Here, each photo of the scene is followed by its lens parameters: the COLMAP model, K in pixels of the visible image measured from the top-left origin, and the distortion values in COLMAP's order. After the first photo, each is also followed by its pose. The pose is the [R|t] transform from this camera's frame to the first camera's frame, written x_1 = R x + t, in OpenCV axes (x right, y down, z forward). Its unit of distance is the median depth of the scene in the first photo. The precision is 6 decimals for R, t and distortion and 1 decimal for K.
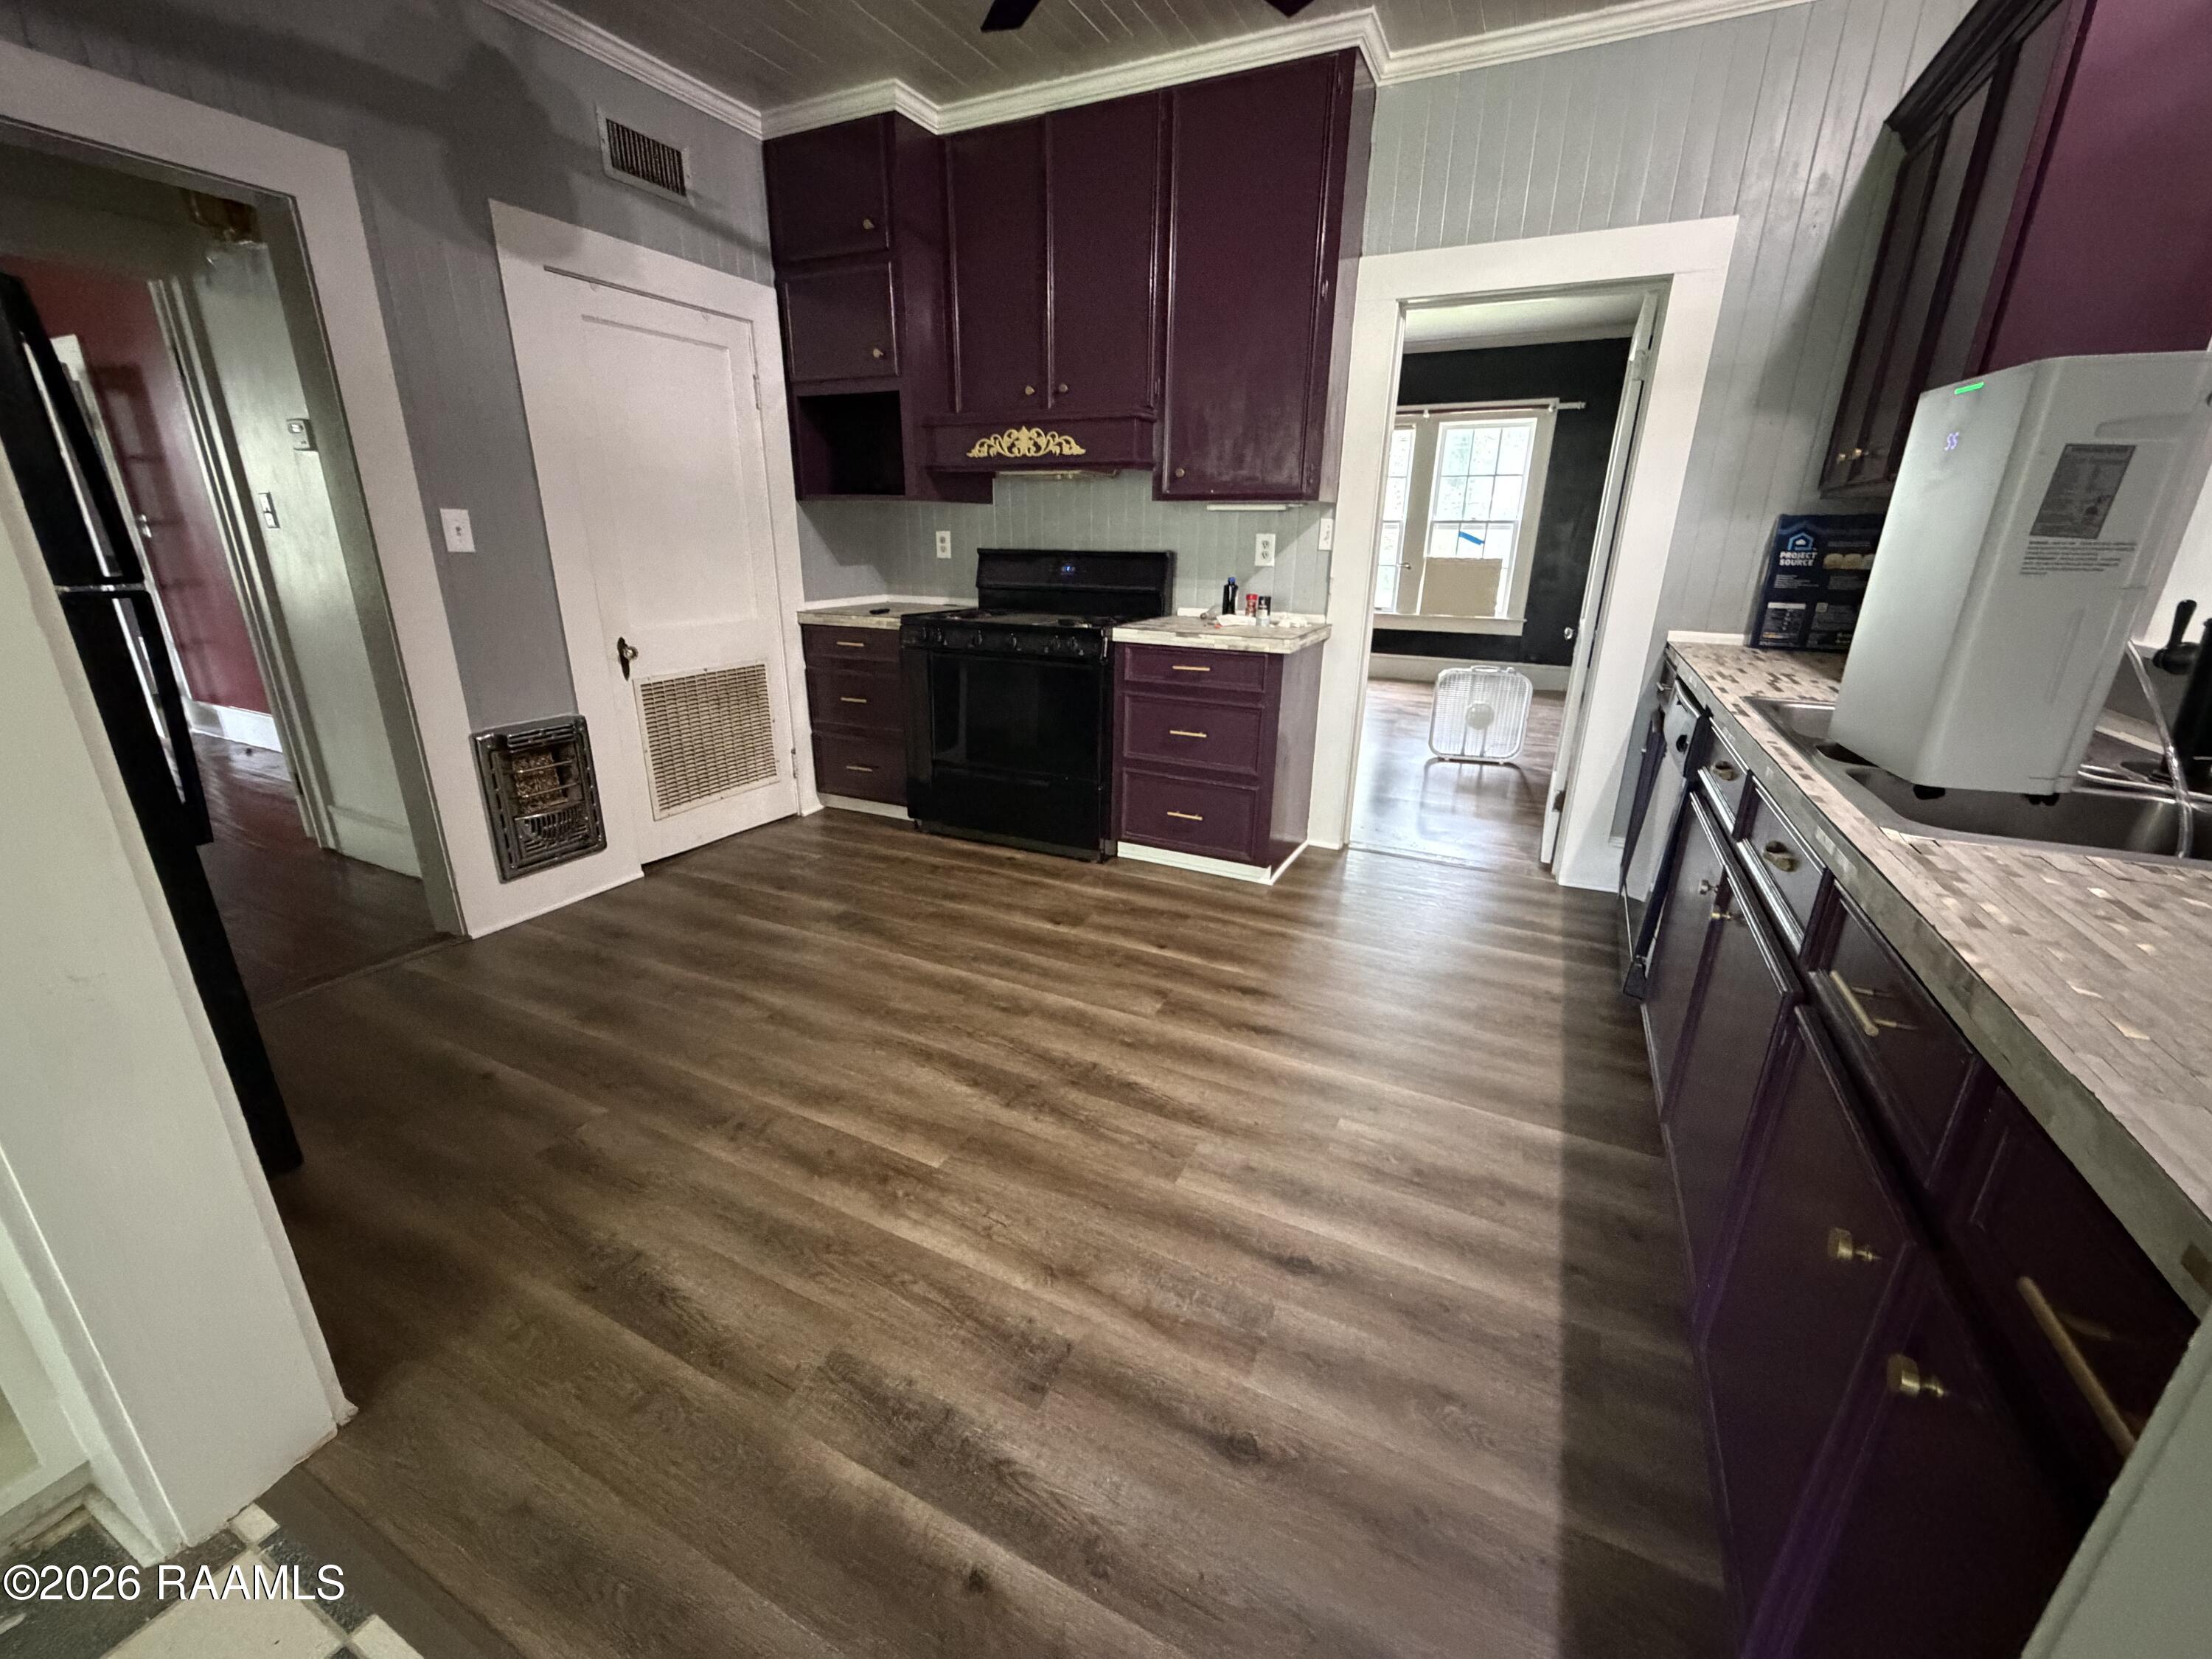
lens RADIAL K [[884.0, 0, 1099.0], [0, 884.0, 826.1], [0, 0, 1]] dist [0.001867, -0.001432]
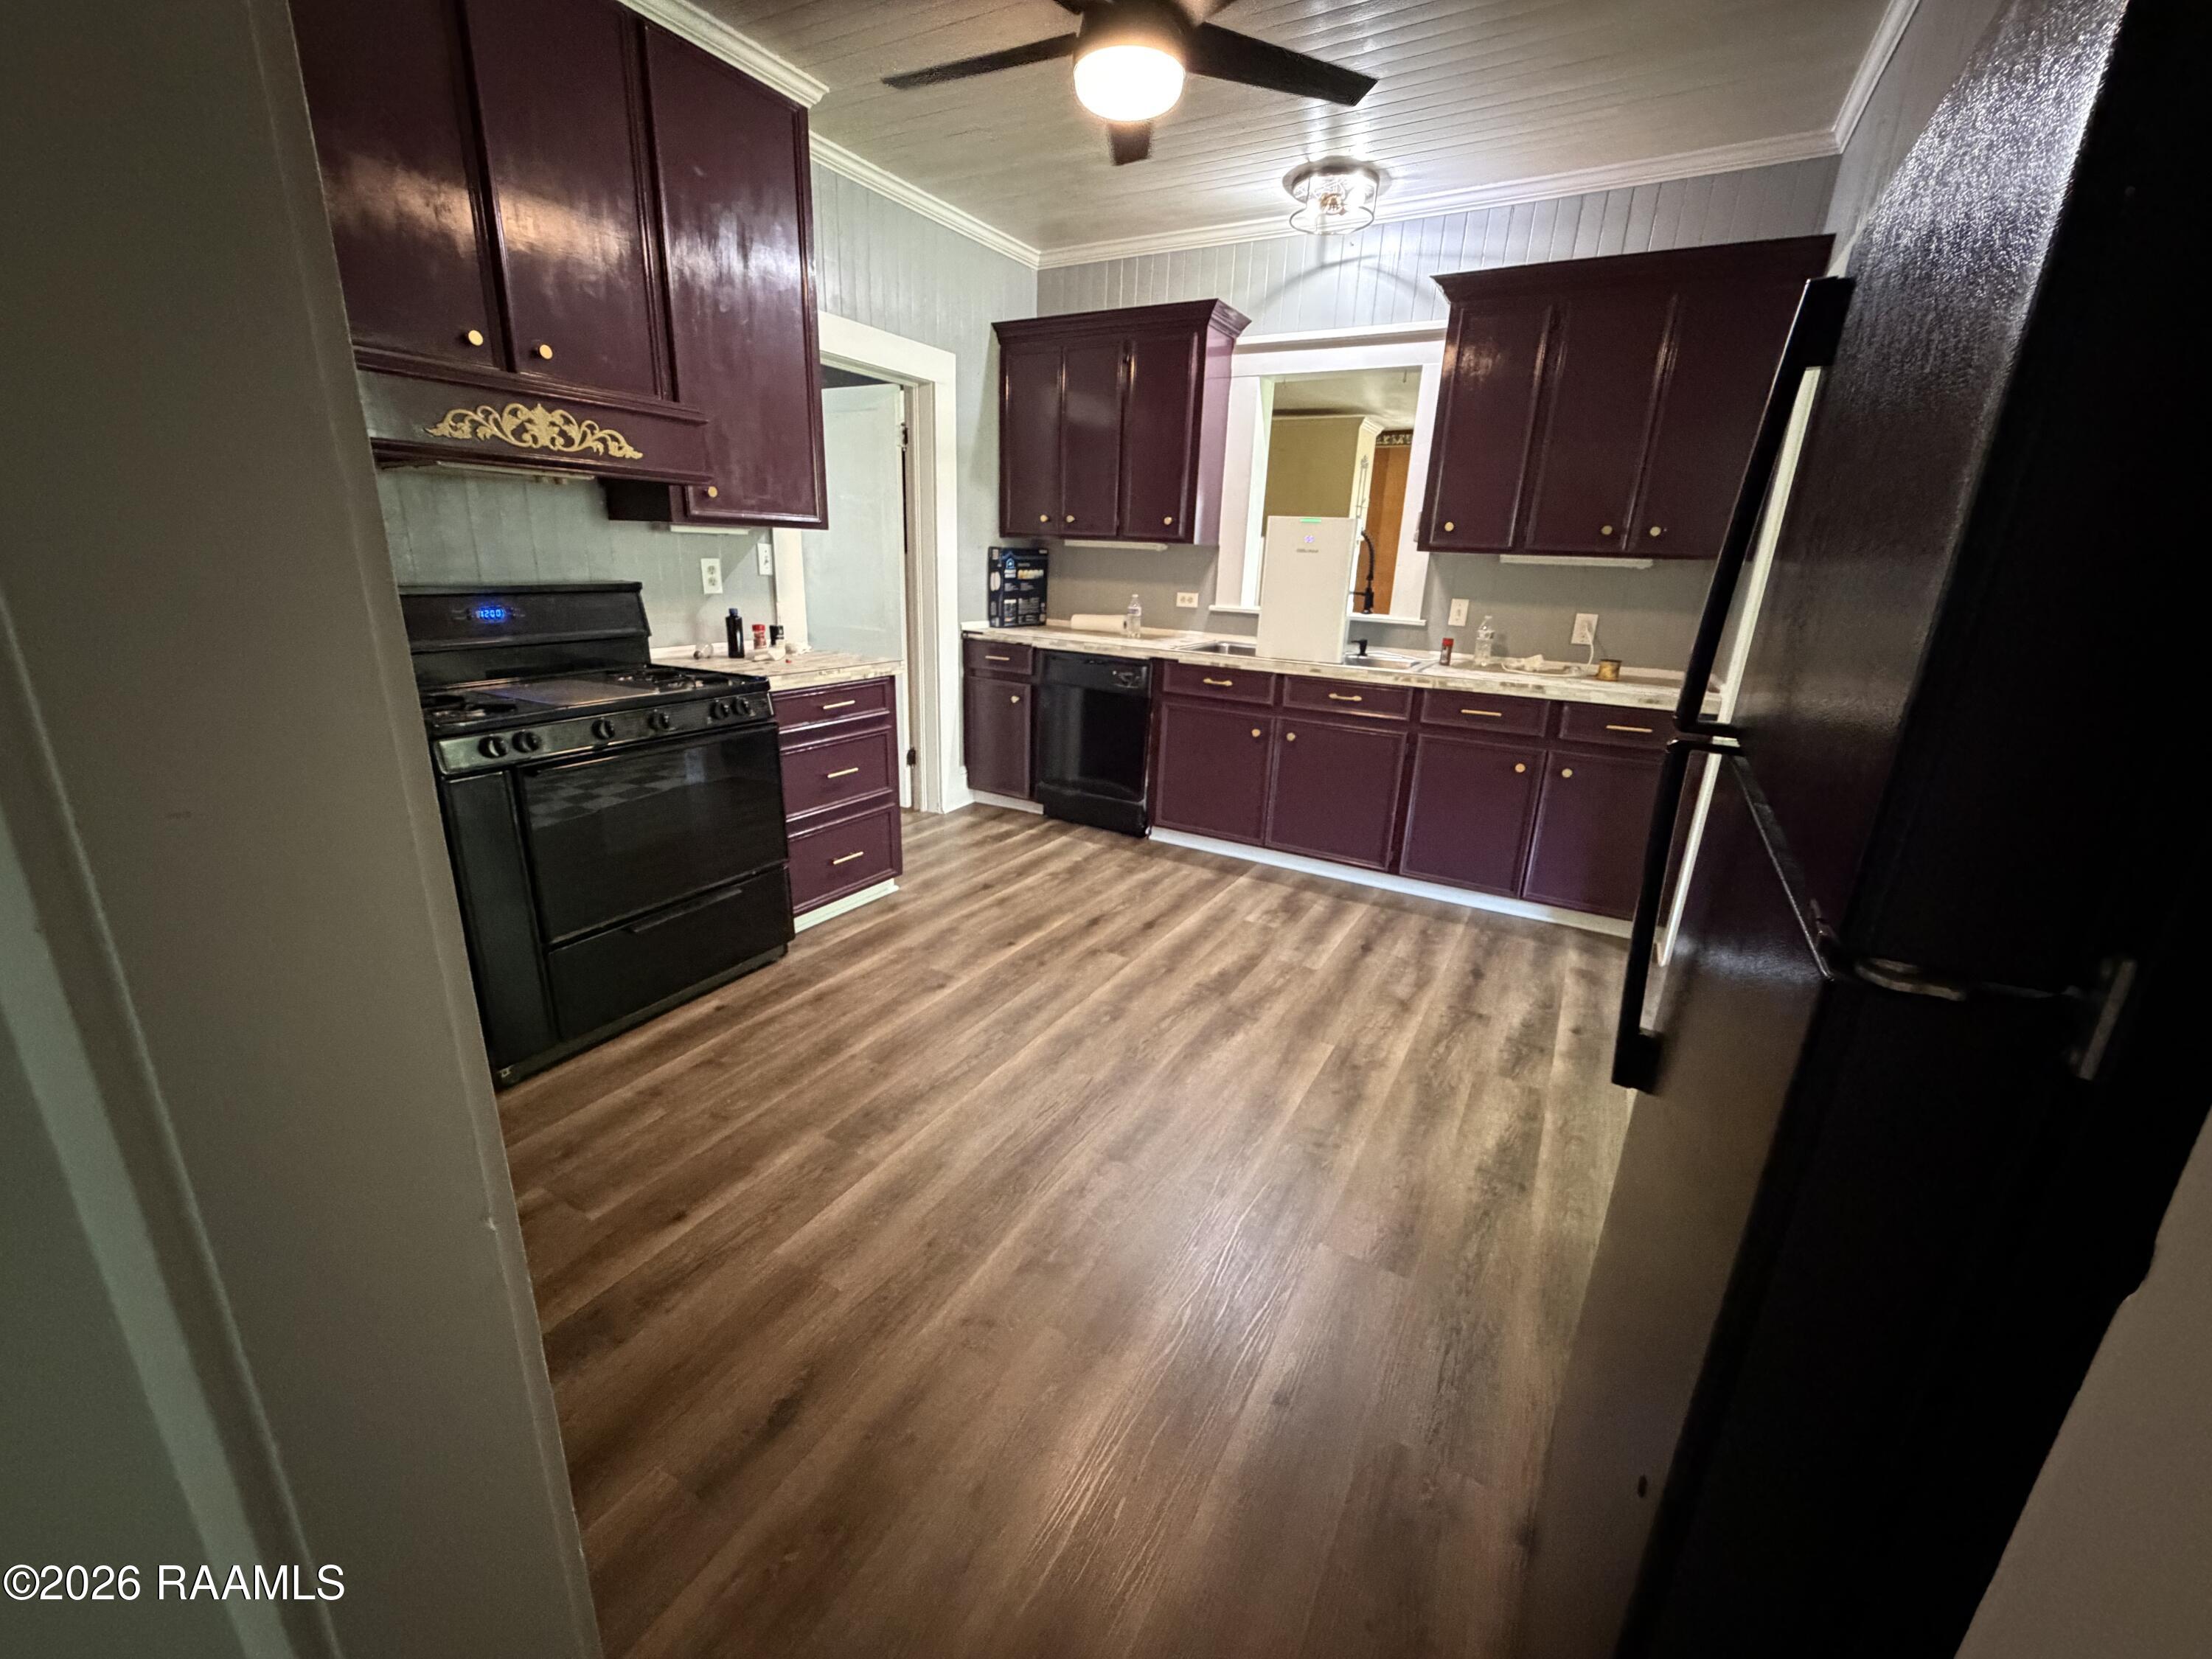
lens RADIAL K [[884.0, 0, 1102.6], [0, 884.0, 826.0], [0, 0, 1]] dist [0.001867, -0.001432]
pose [[0.056241, -0.305623, 0.950490, -0.938532], [0.284765, 0.917364, 0.278122, -0.276127], [-0.956946, 0.255024, 0.138624, 0.712538]]
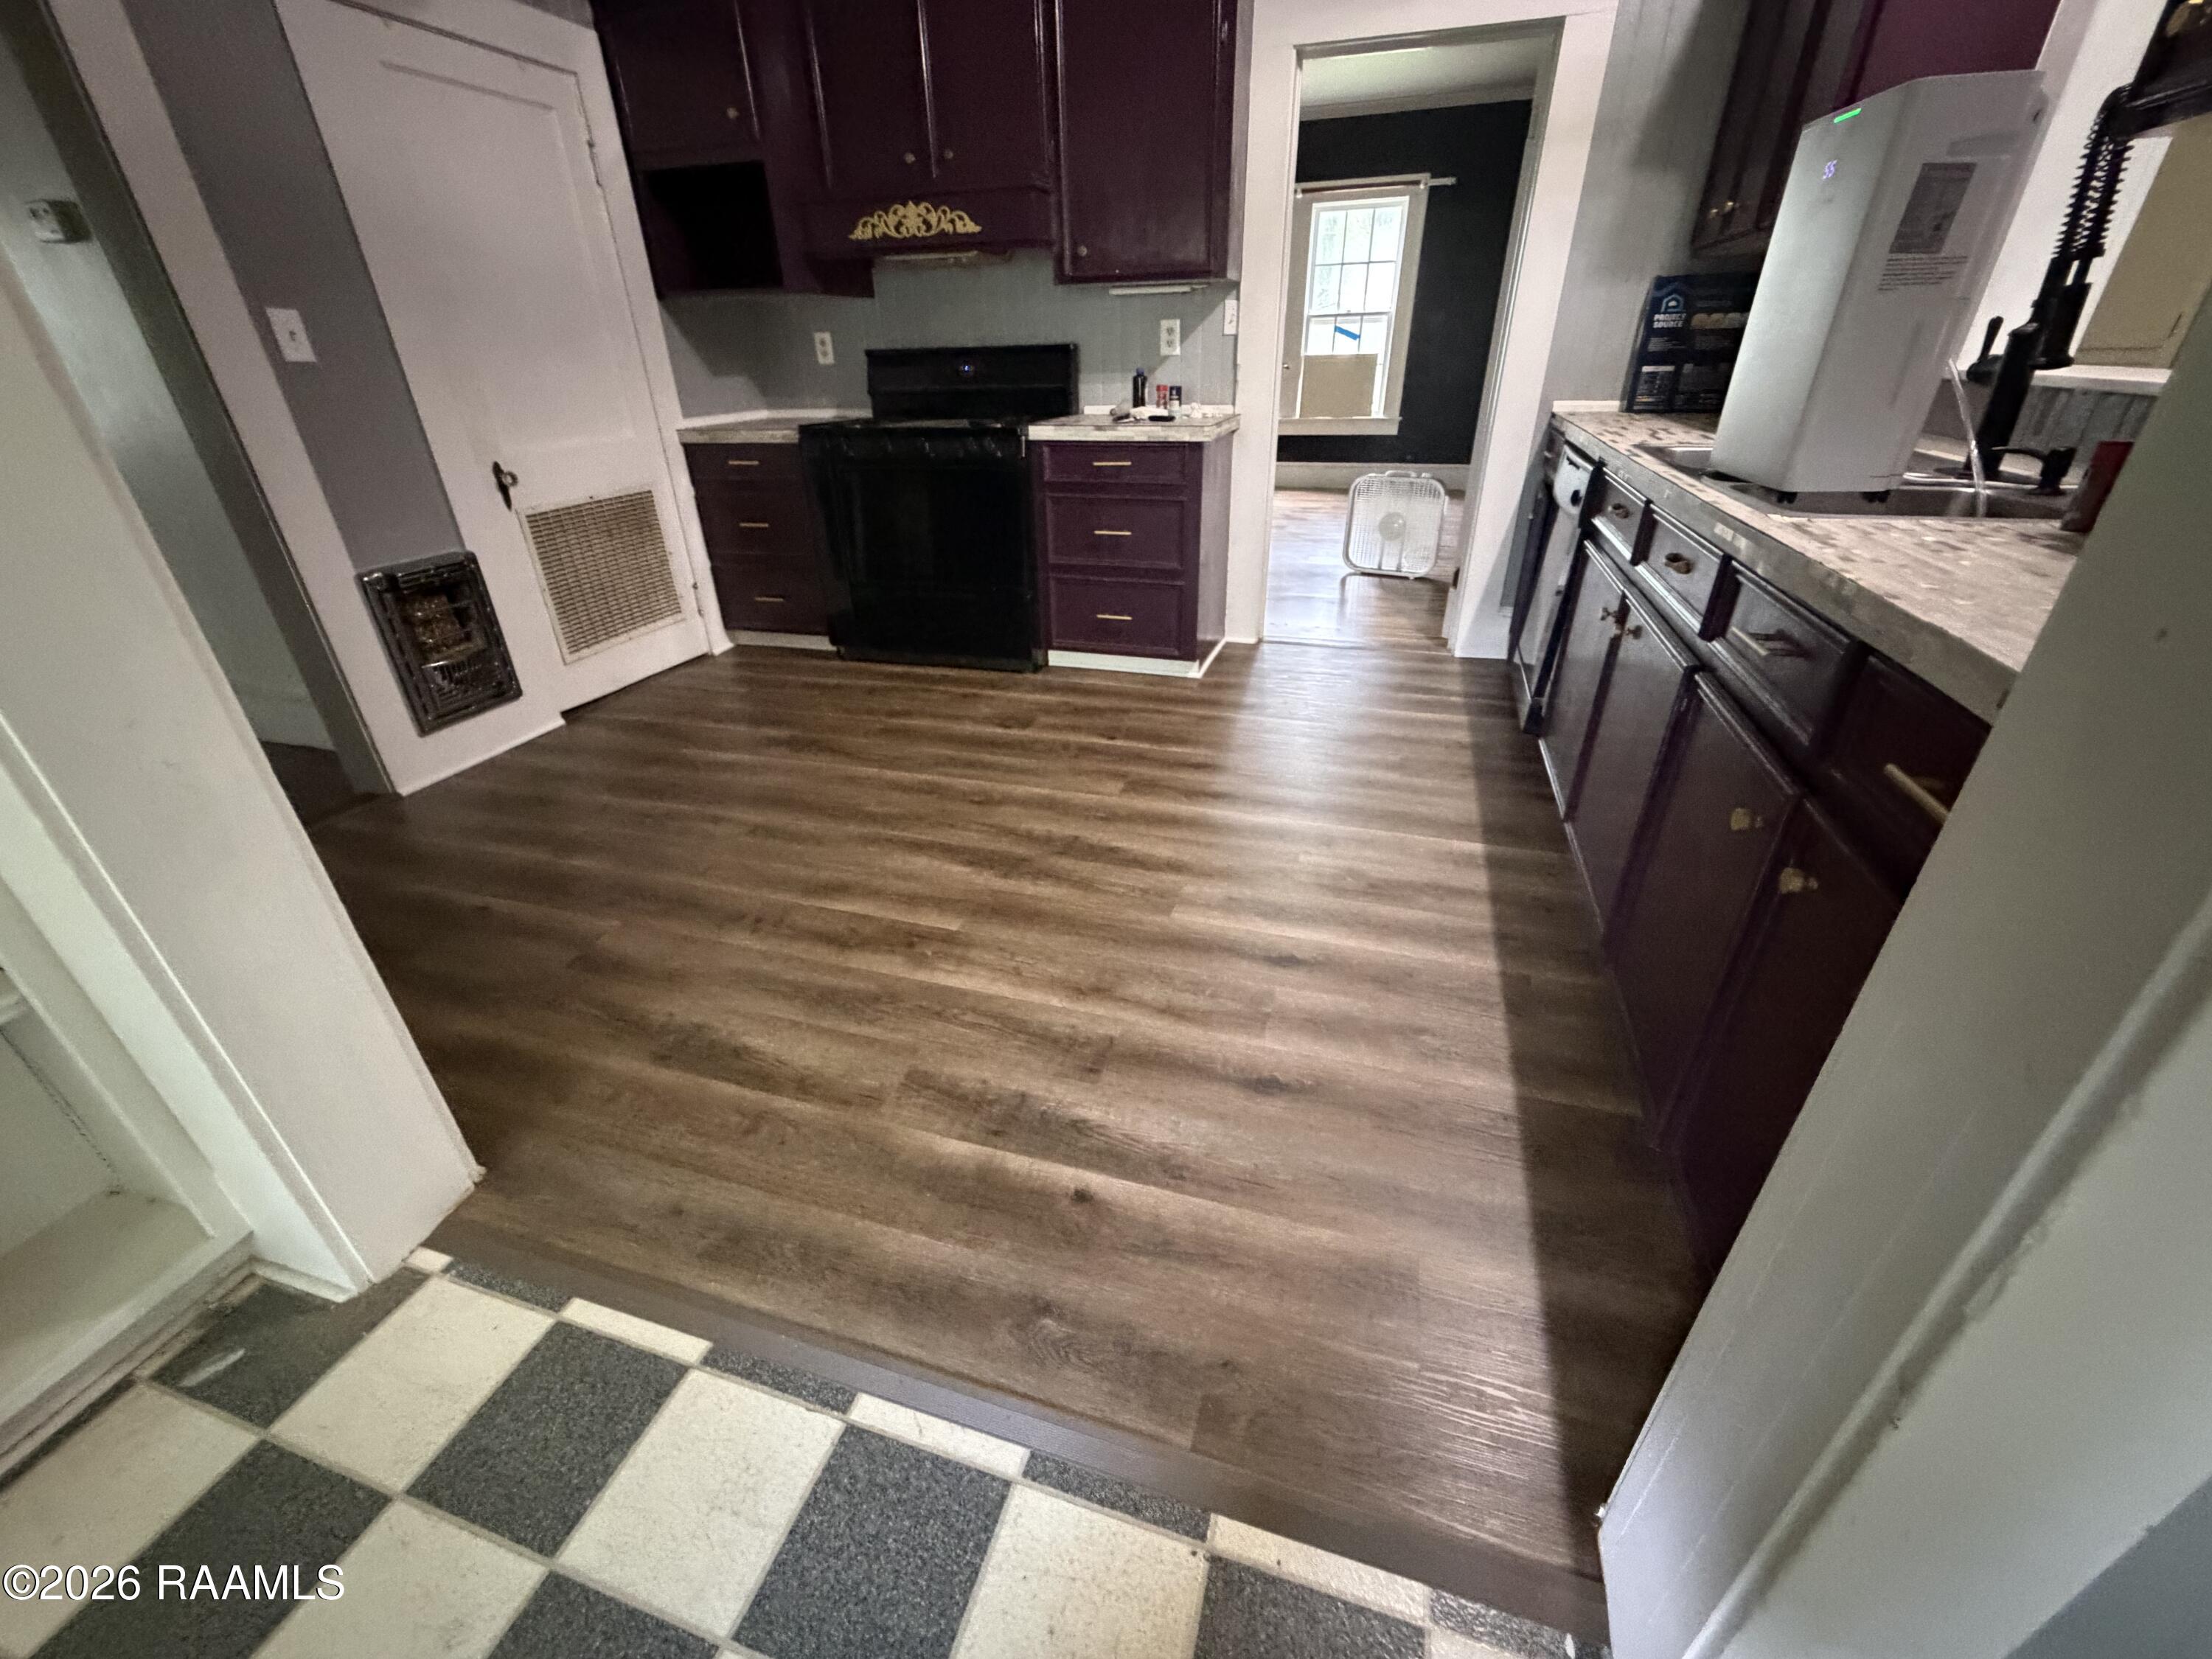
lens RADIAL K [[884.0, 0, 1100.4], [0, 884.0, 827.1], [0, 0, 1]] dist [0.001867, -0.001432]
pose [[0.986865, -0.103957, 0.123654, -0.085992], [0.081203, 0.980927, 0.176604, 0.054133], [-0.139655, -0.164243, 0.976484, -0.050944]]
